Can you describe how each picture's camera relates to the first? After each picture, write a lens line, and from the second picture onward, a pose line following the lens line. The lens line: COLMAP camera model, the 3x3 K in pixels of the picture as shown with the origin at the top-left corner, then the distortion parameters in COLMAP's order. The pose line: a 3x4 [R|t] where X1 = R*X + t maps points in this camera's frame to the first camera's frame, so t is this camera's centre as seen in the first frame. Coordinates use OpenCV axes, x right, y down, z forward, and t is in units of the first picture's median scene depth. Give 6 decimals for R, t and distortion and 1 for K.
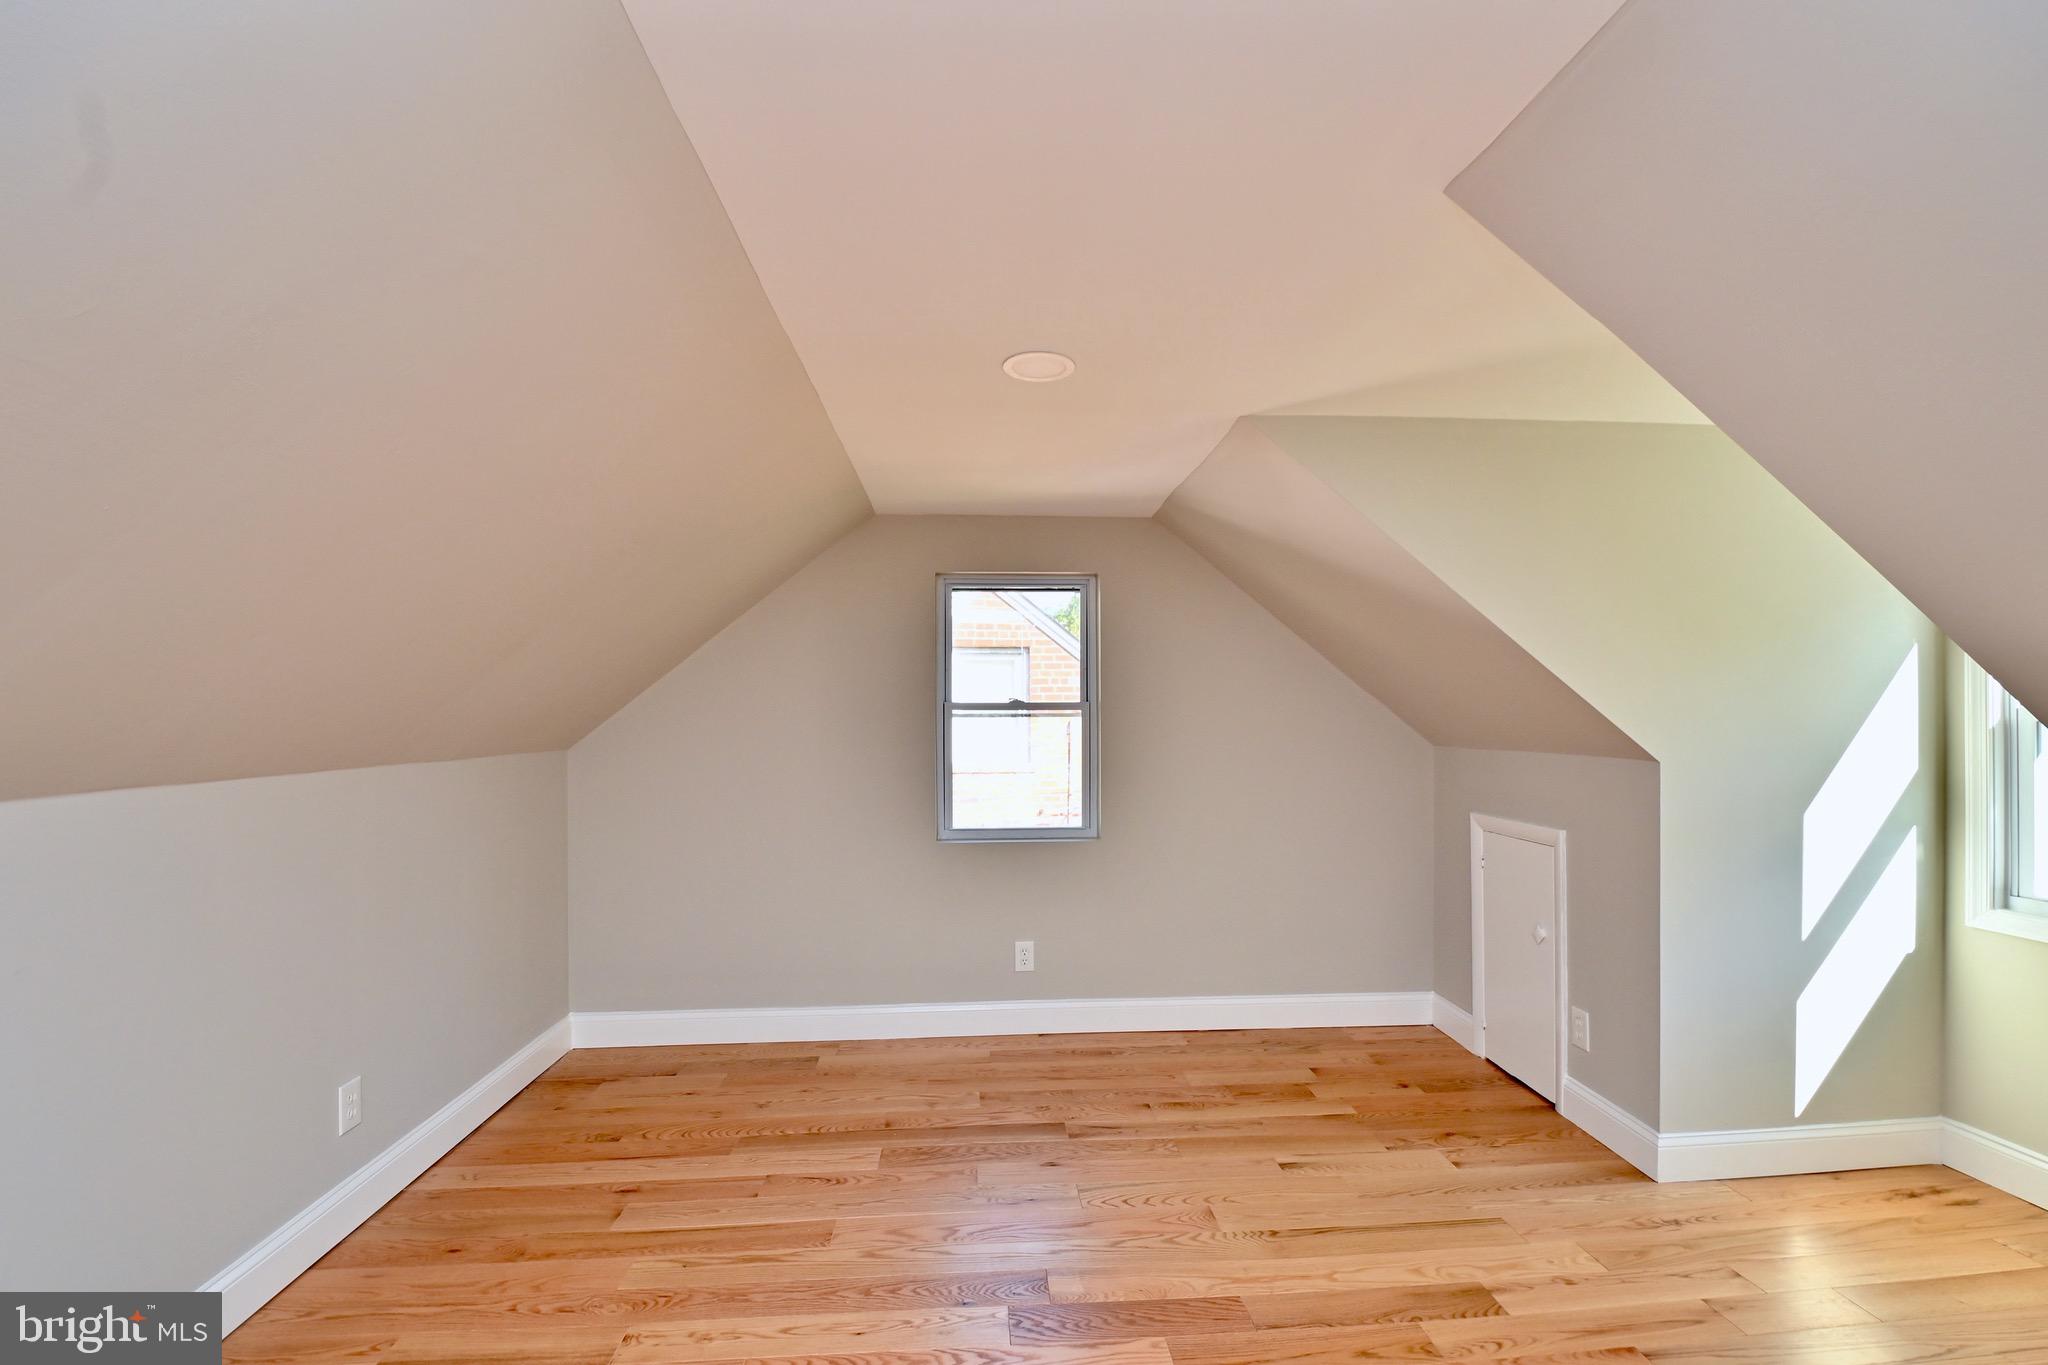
lens RADIAL K [[897.0, 0, 1038.4], [0, 897.0, 688.0], [0, 0, 1]] dist [0.007656, -0.017331]
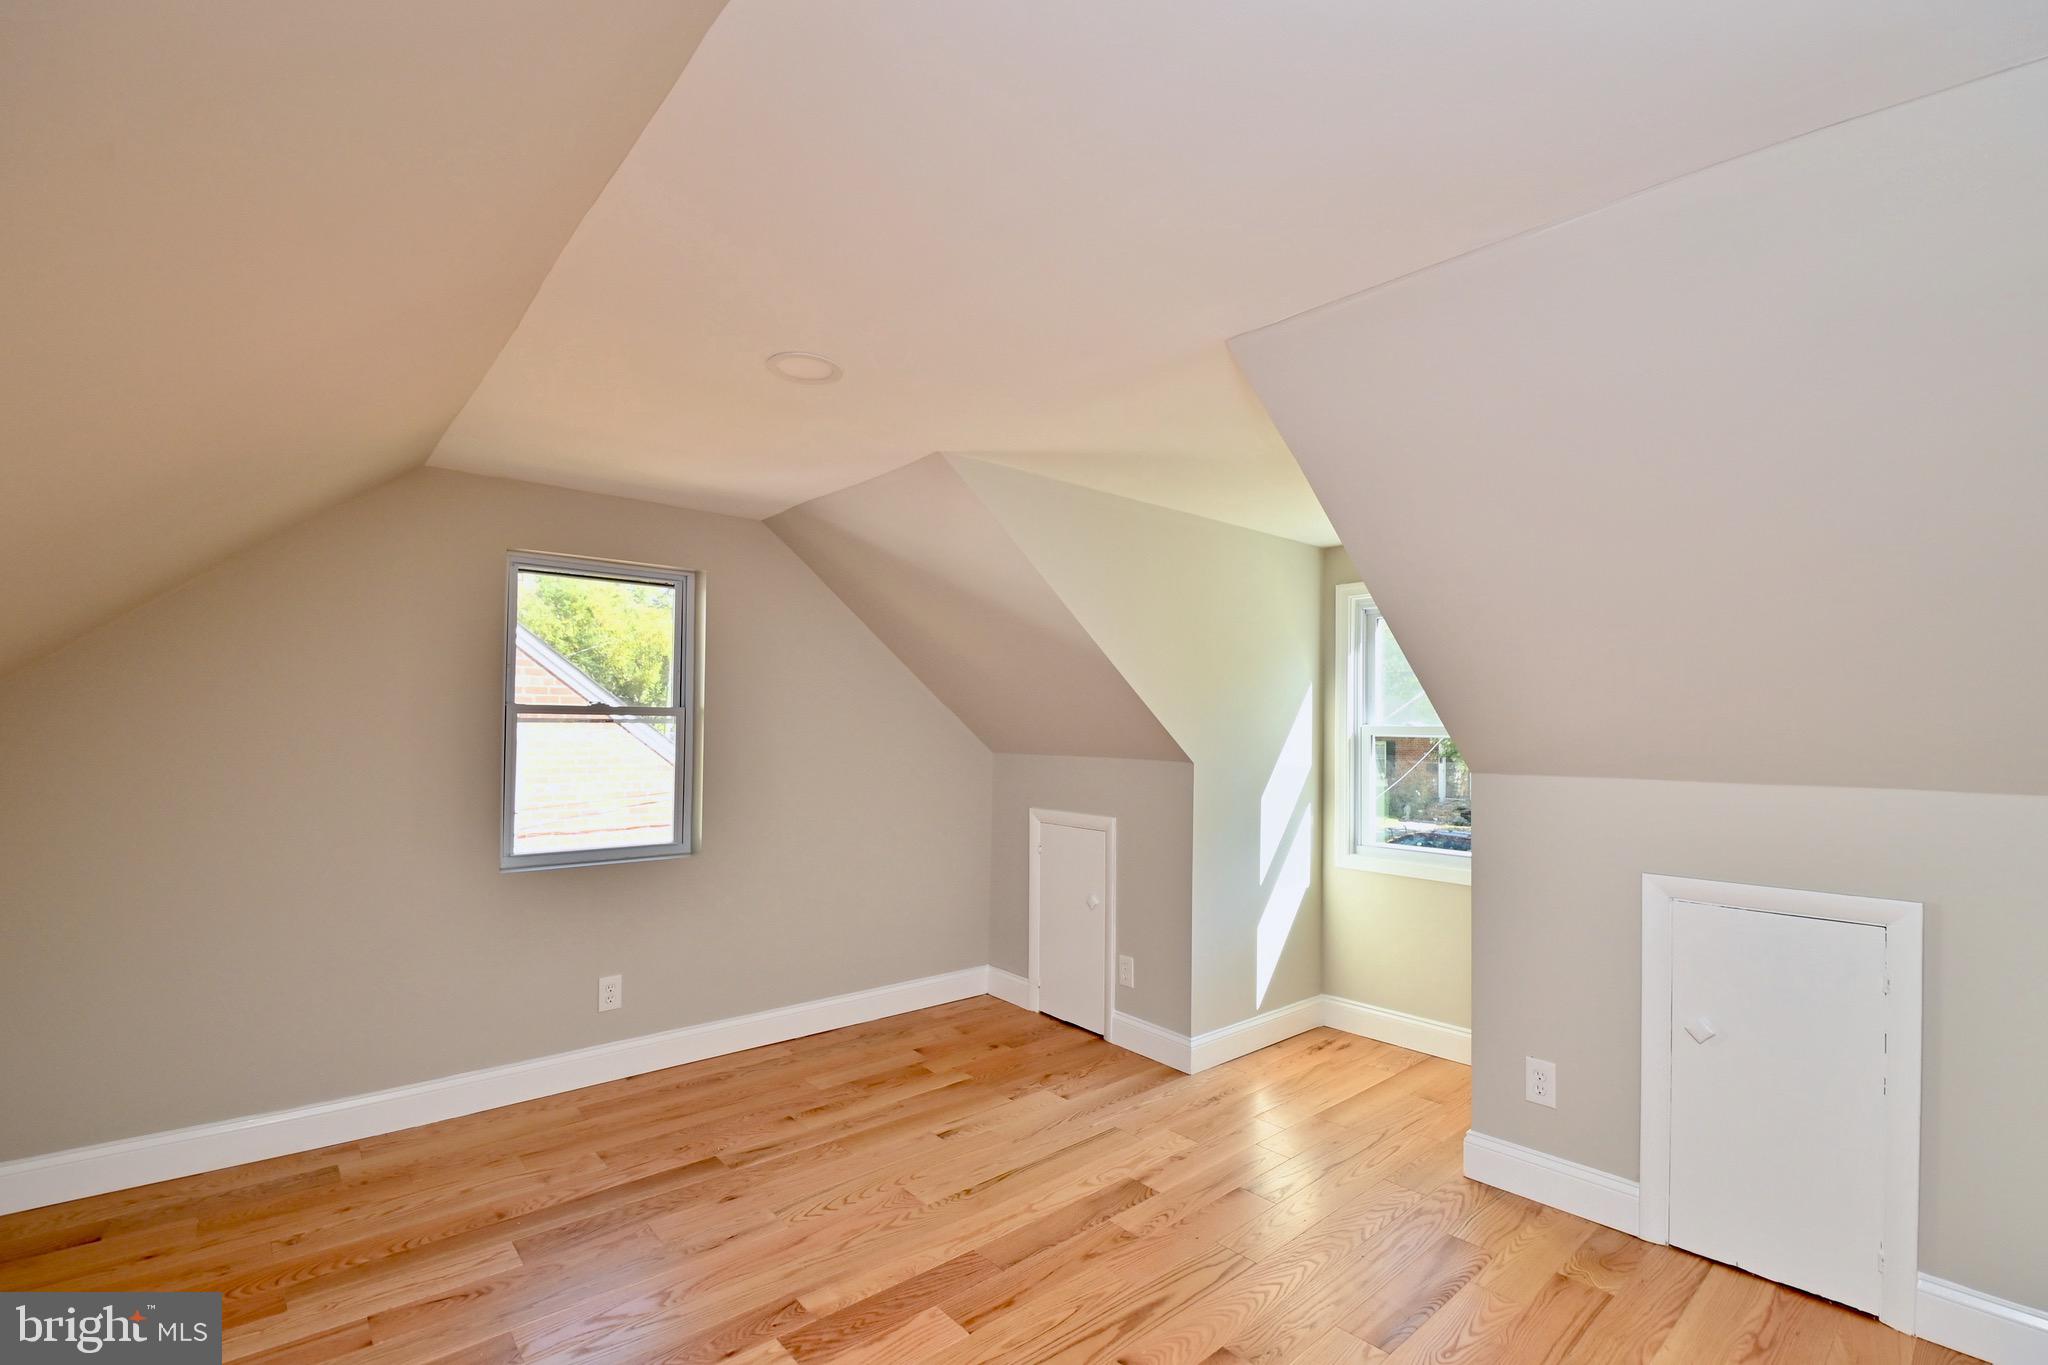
lens RADIAL K [[897.0, 0, 1041.6], [0, 897.0, 683.8], [0, 0, 1]] dist [0.007656, -0.017331]
pose [[0.798767, 0.039157, 0.600365, -0.280492], [-0.030782, 0.999233, -0.024216, 0.002574], [-0.600853, 0.000862, 0.799359, 0.043800]]
